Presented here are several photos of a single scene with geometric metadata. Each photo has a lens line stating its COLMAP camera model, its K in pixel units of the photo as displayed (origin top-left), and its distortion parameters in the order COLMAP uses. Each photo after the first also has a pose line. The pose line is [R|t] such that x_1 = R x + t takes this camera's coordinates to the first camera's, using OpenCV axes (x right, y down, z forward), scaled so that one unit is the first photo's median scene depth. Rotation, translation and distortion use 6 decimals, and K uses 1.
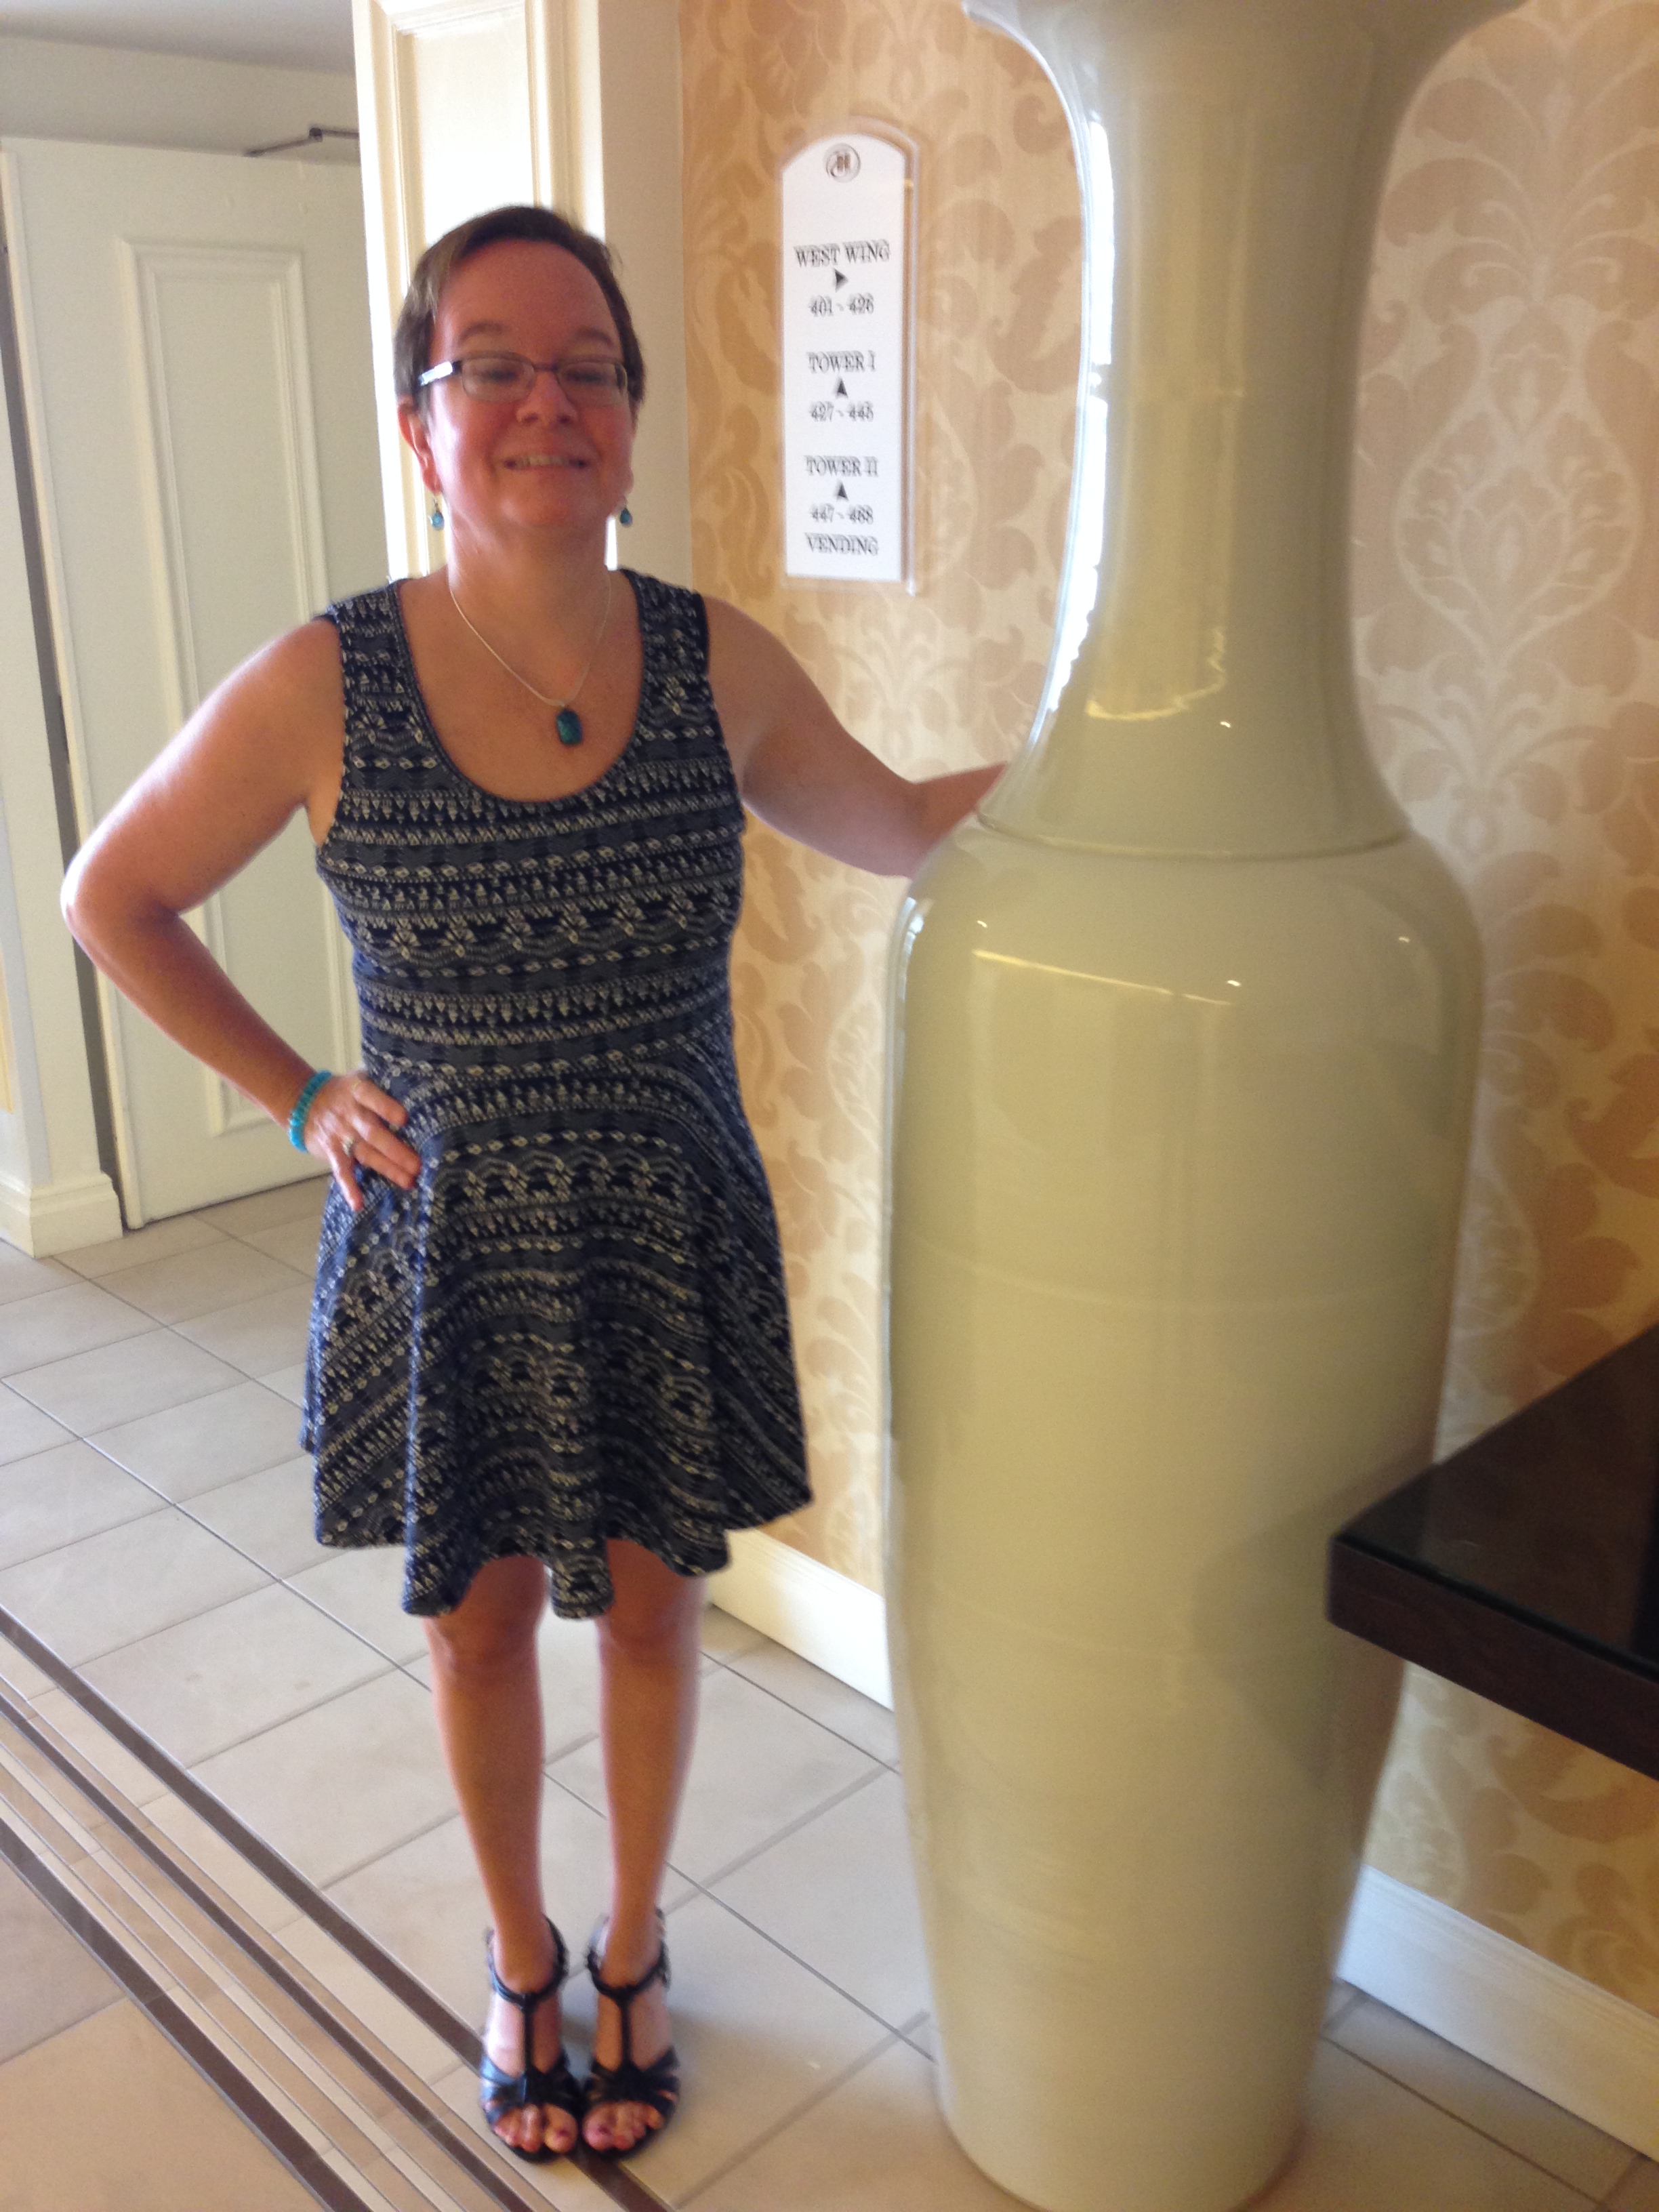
lens RADIAL K [[2058.6, 0, 819.3], [0, 2058.6, 1110.0], [0, 0, 1]] dist [0.024052, 0.000000]
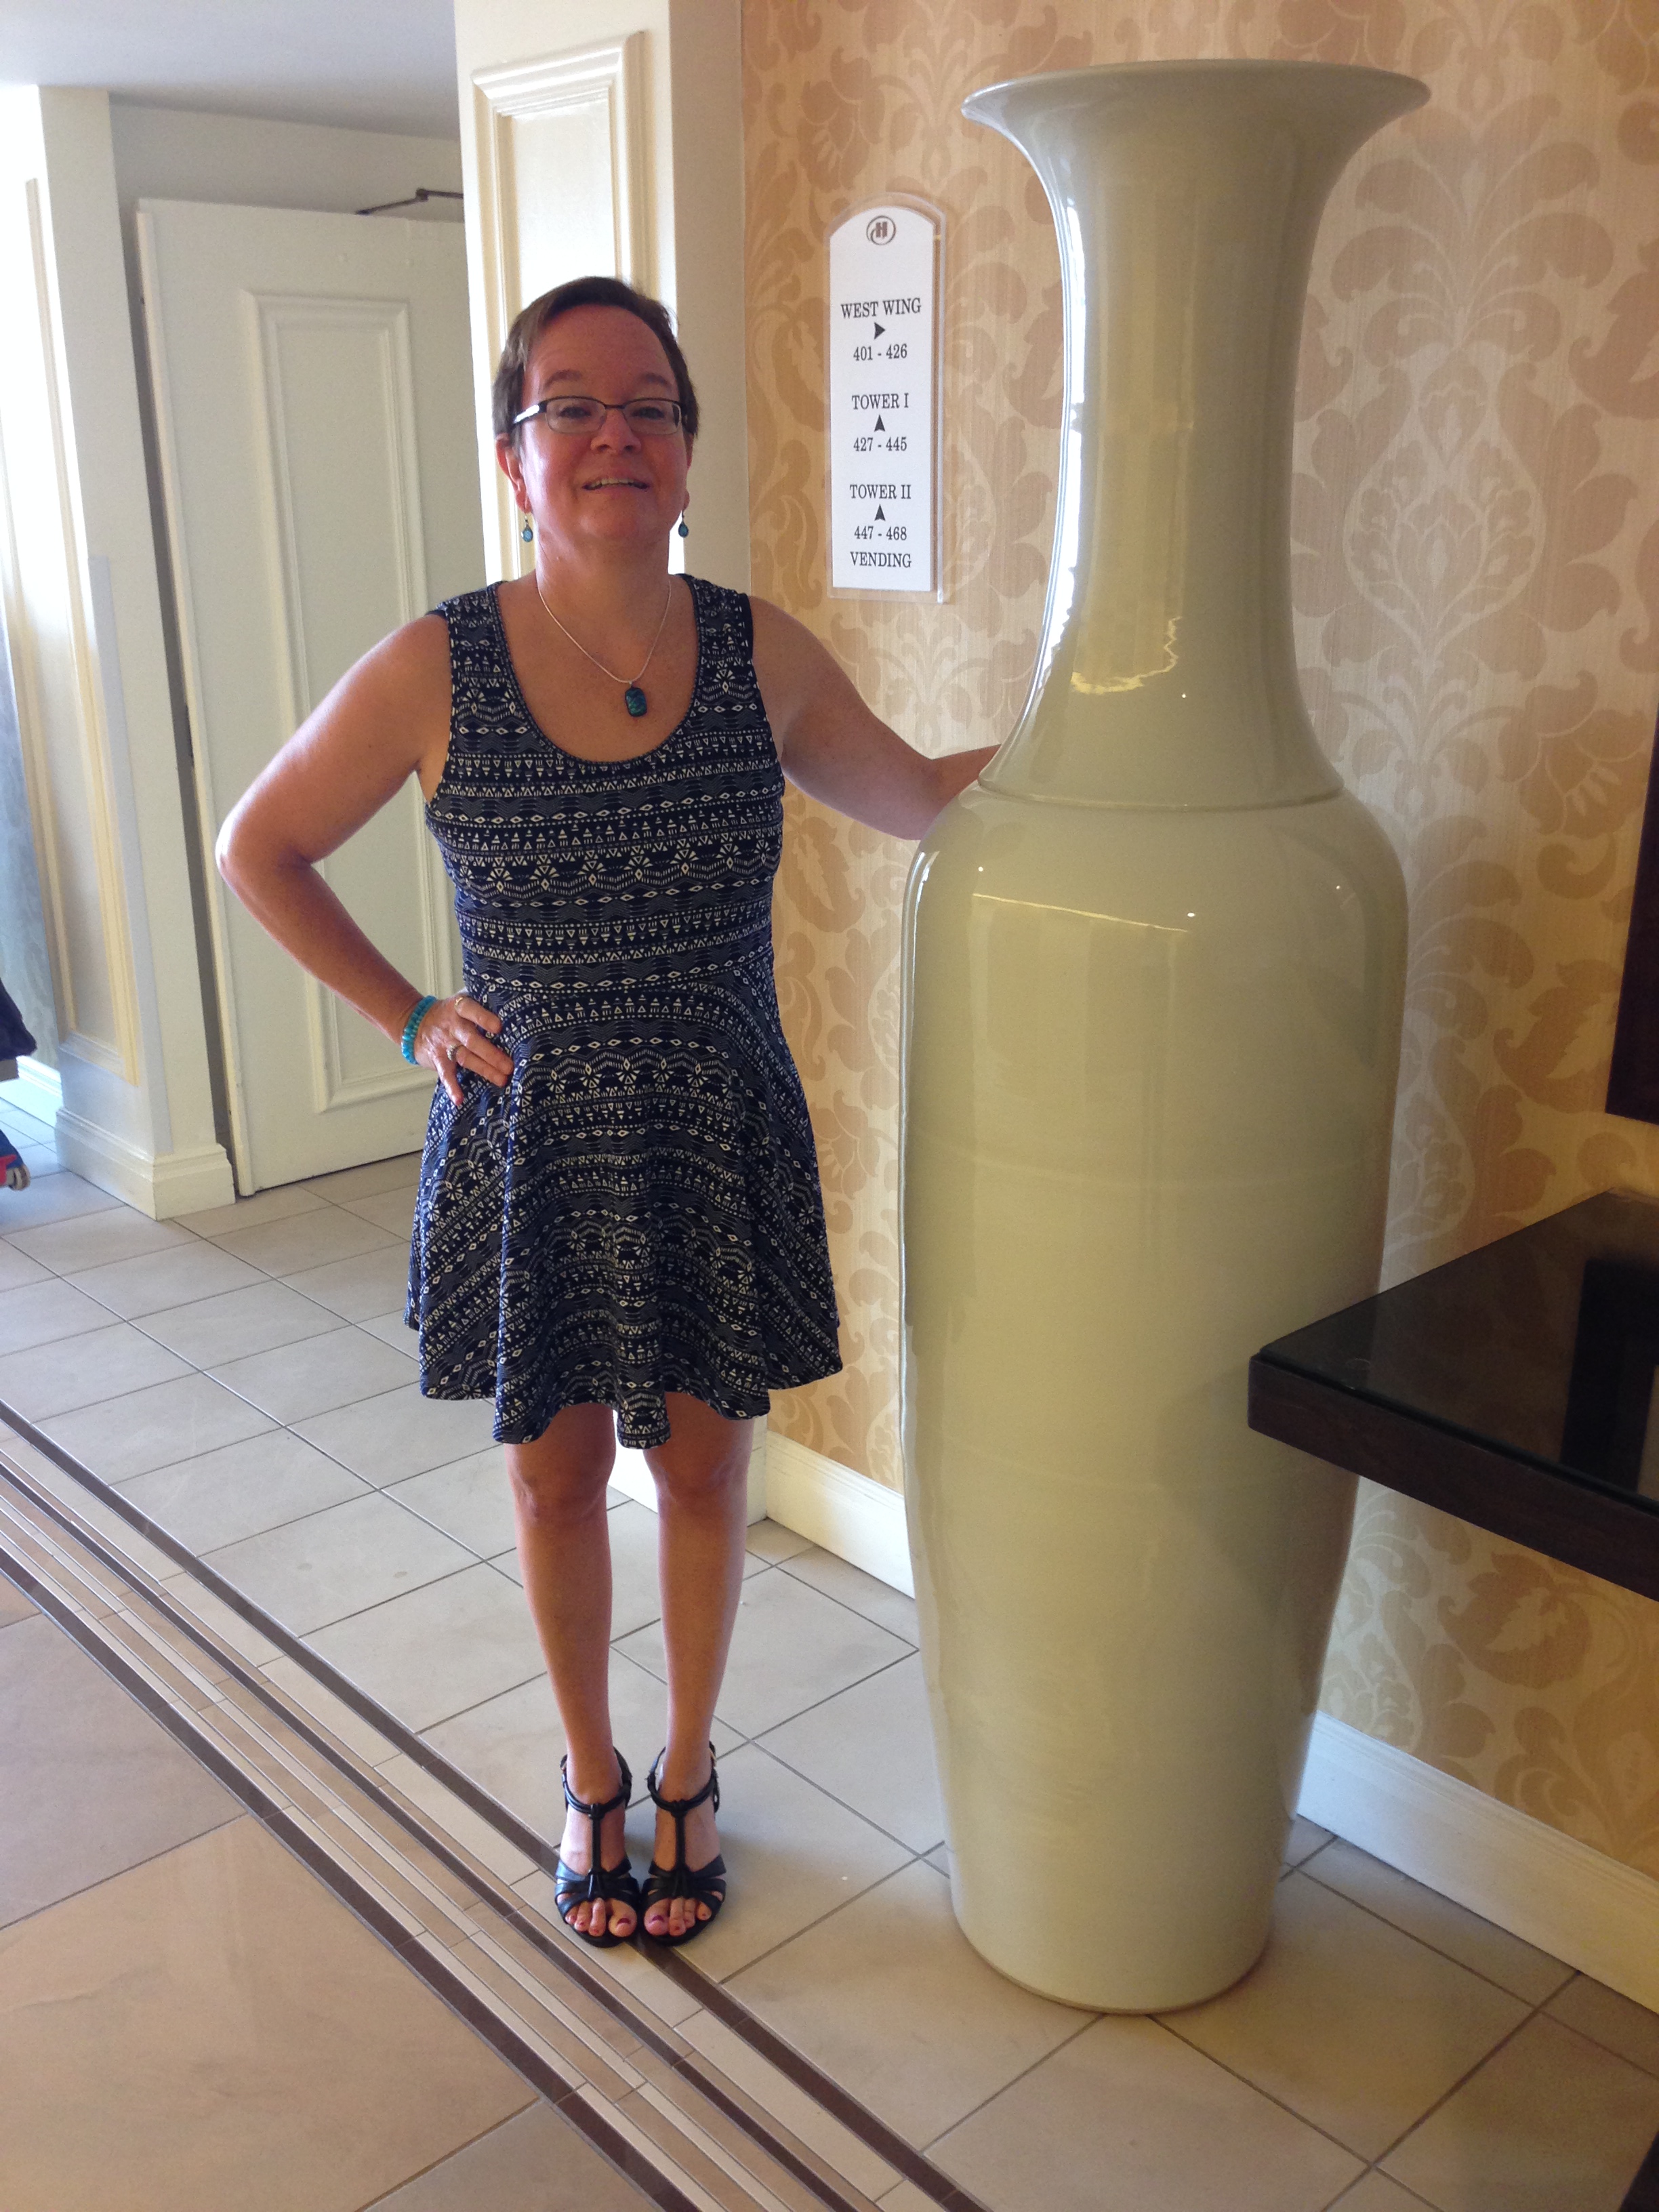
lens RADIAL K [[2058.6, 0, 837.7], [0, 2058.6, 1102.0], [0, 0, 1]] dist [0.024052, 0.000000]
pose [[0.999503, 0.004963, -0.031127, 0.030273], [-0.005596, 0.999779, -0.020262, 0.062361], [0.031019, 0.020426, 0.999310, -0.171617]]
